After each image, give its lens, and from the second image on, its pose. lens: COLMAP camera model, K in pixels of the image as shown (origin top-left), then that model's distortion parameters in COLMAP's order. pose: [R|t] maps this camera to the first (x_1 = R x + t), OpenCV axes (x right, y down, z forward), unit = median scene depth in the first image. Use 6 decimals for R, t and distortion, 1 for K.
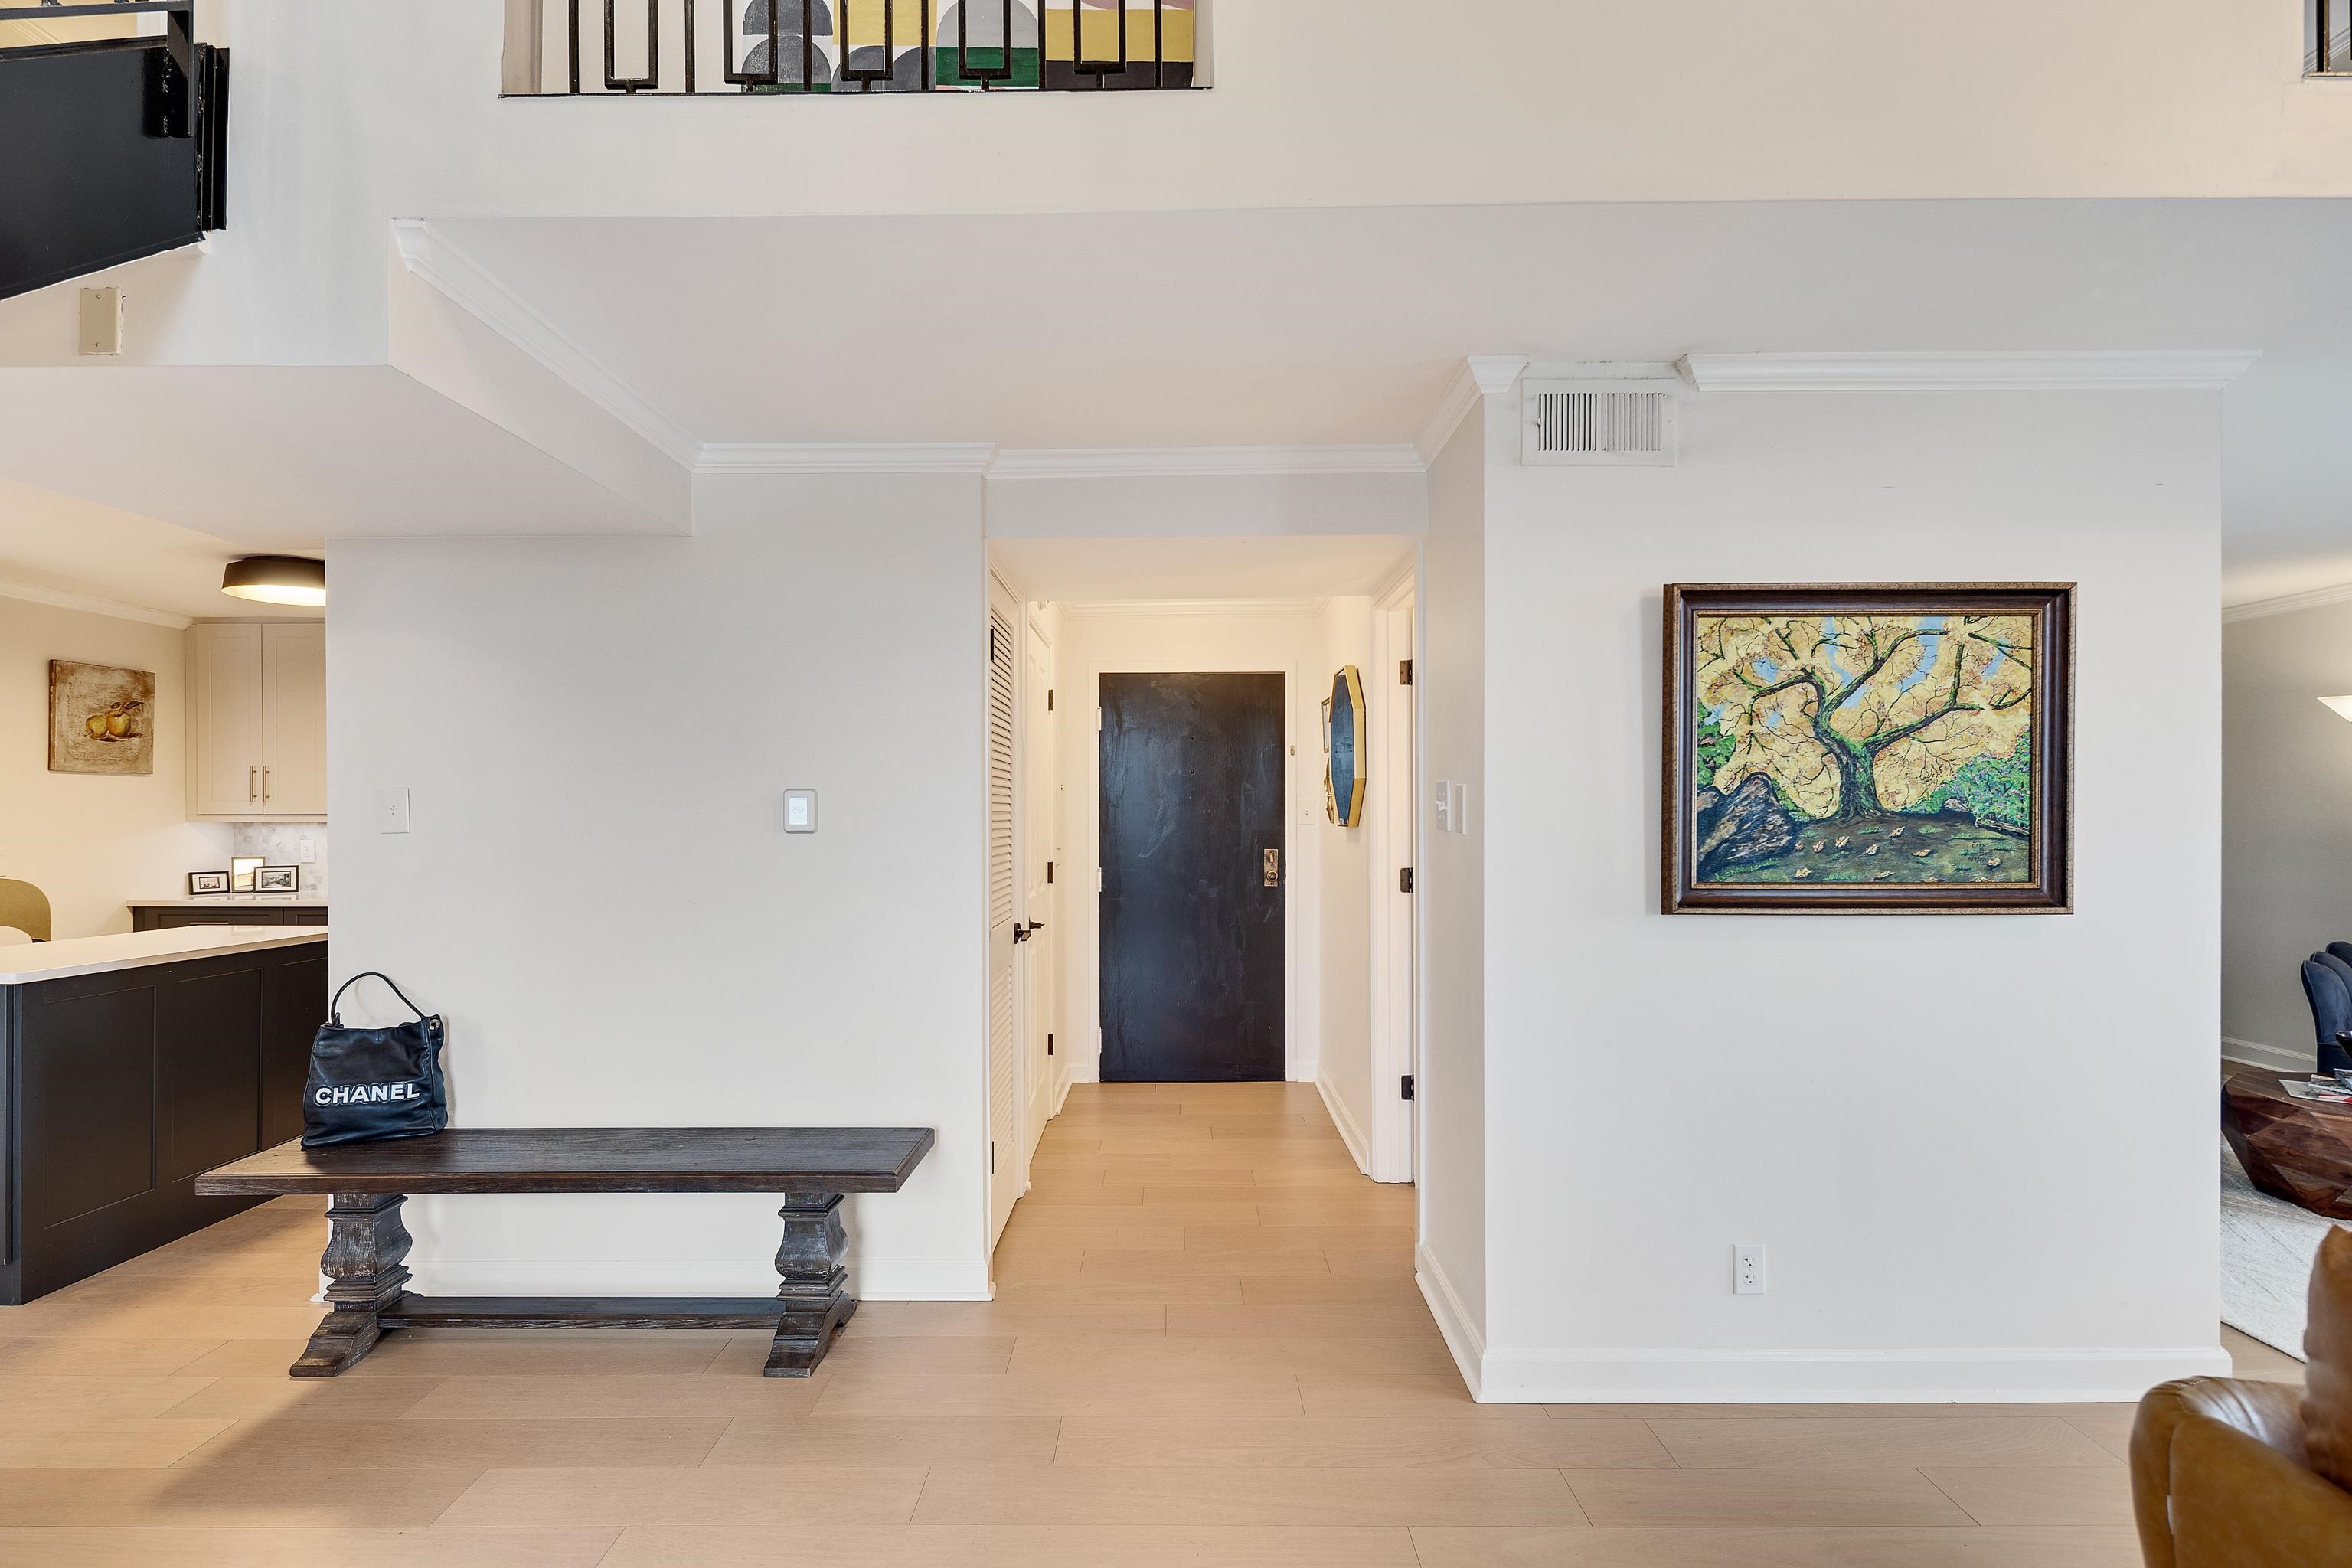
lens RADIAL K [[1142.0, 0, 1165.4], [0, 1142.0, 819.8], [0, 0, 1]] dist [-0.001761, -0.000373]
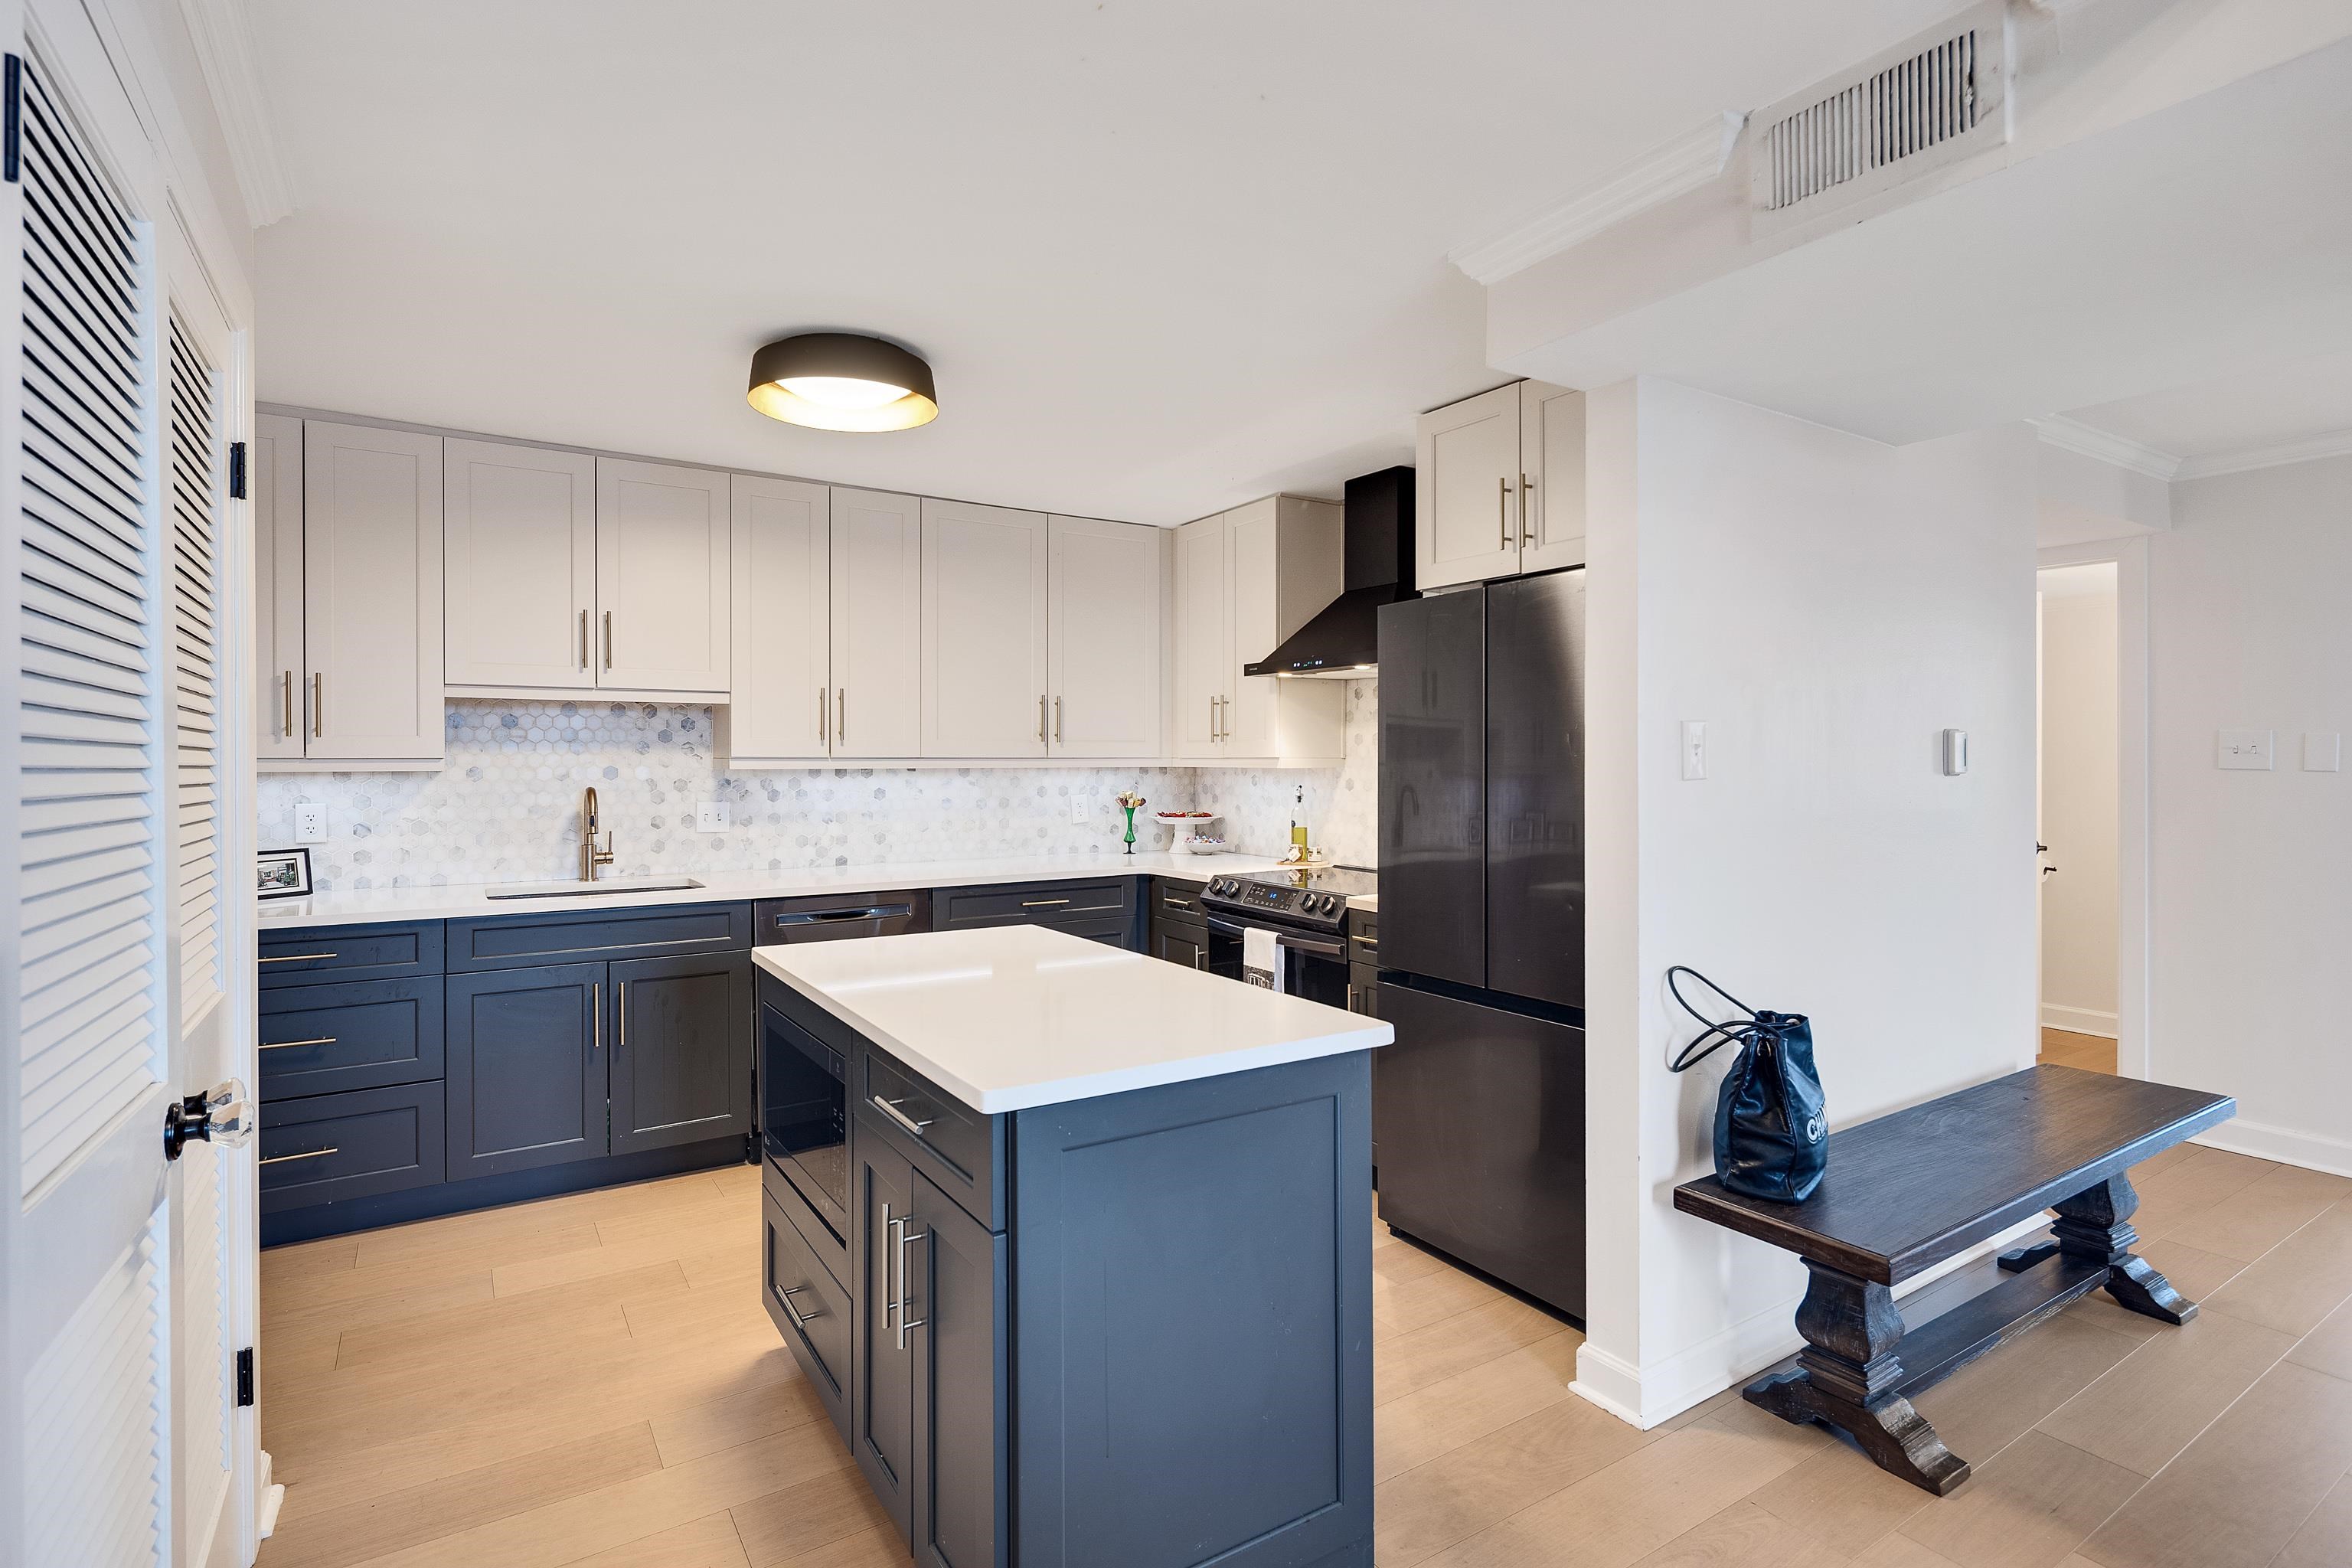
lens RADIAL K [[1134.6, 0, 1176.0], [0, 1134.6, 784.0], [0, 0, 1]] dist [-0.002992, -0.000342]
pose [[0.838348, -0.009238, 0.545057, -0.773349], [0.003287, 0.999924, 0.011893, 0.002613], [-0.545126, -0.008179, 0.838314, 0.315504]]
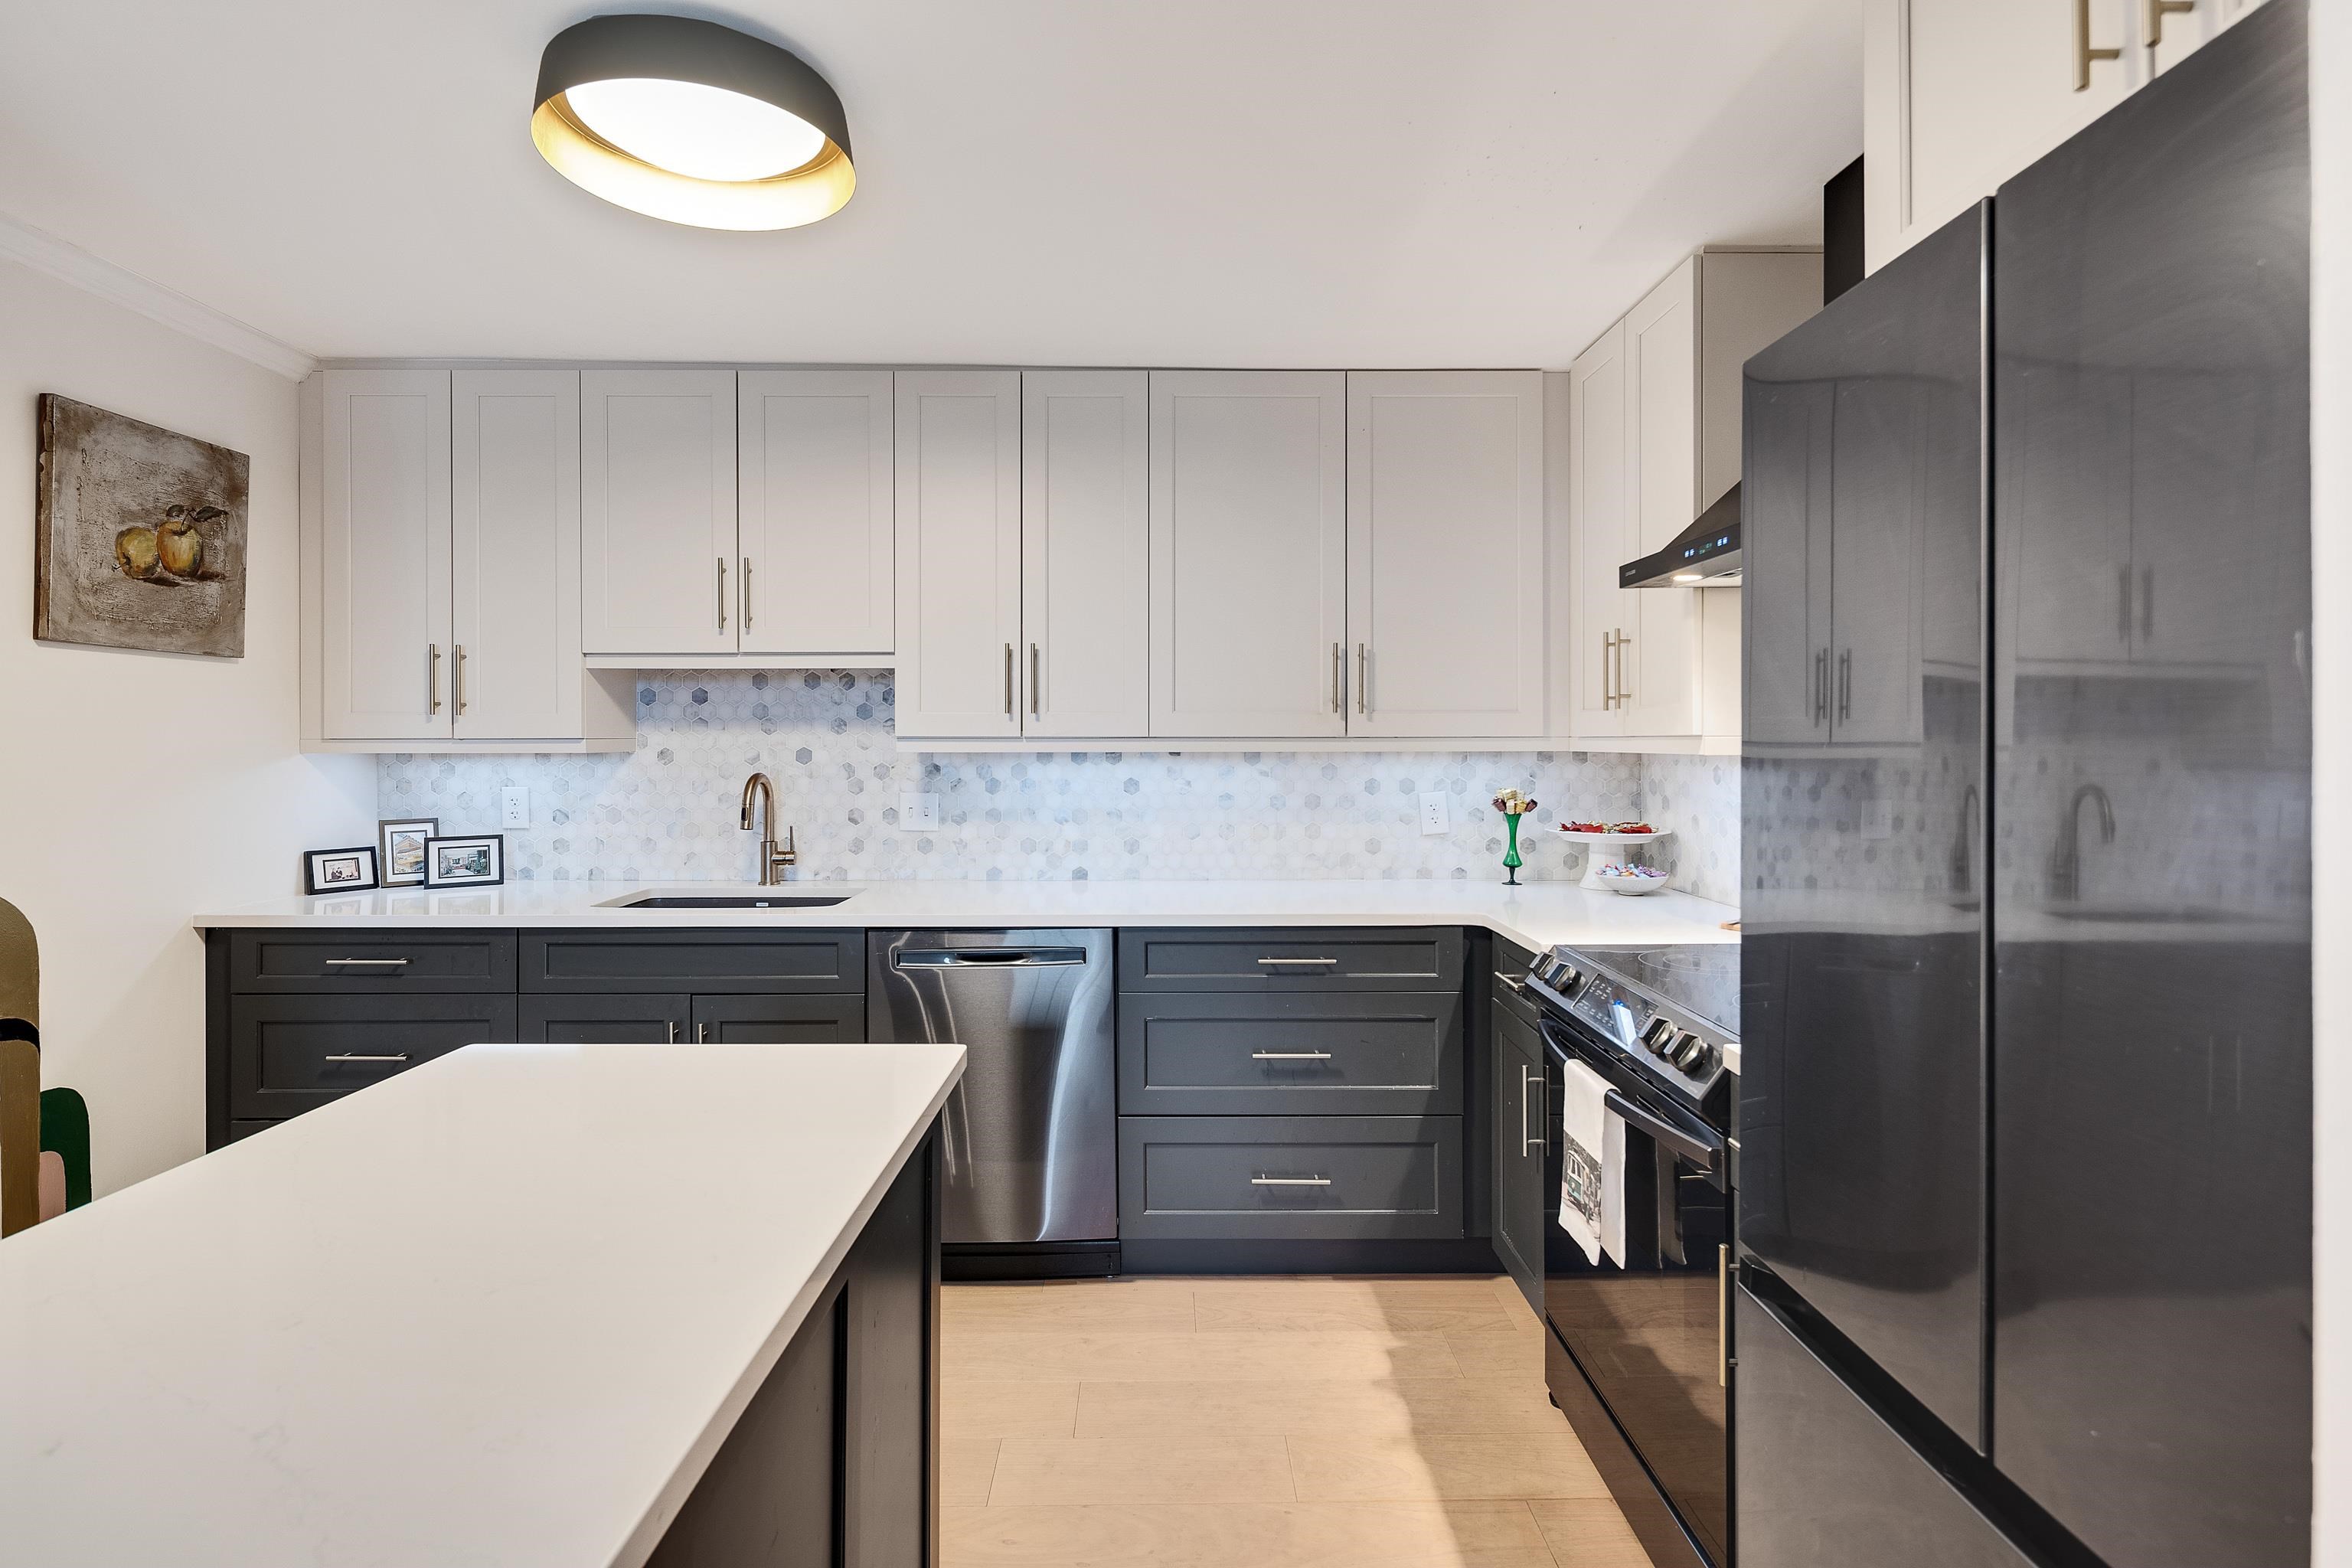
lens RADIAL K [[1143.8, 0, 1158.0], [0, 1143.8, 749.4], [0, 0, 1]] dist [0.005271, -0.000272]
pose [[0.999928, 0.001927, 0.011857, -0.503301], [-0.001894, 0.999994, -0.002806, 0.000829], [-0.011863, 0.002783, 0.999926, 0.502355]]
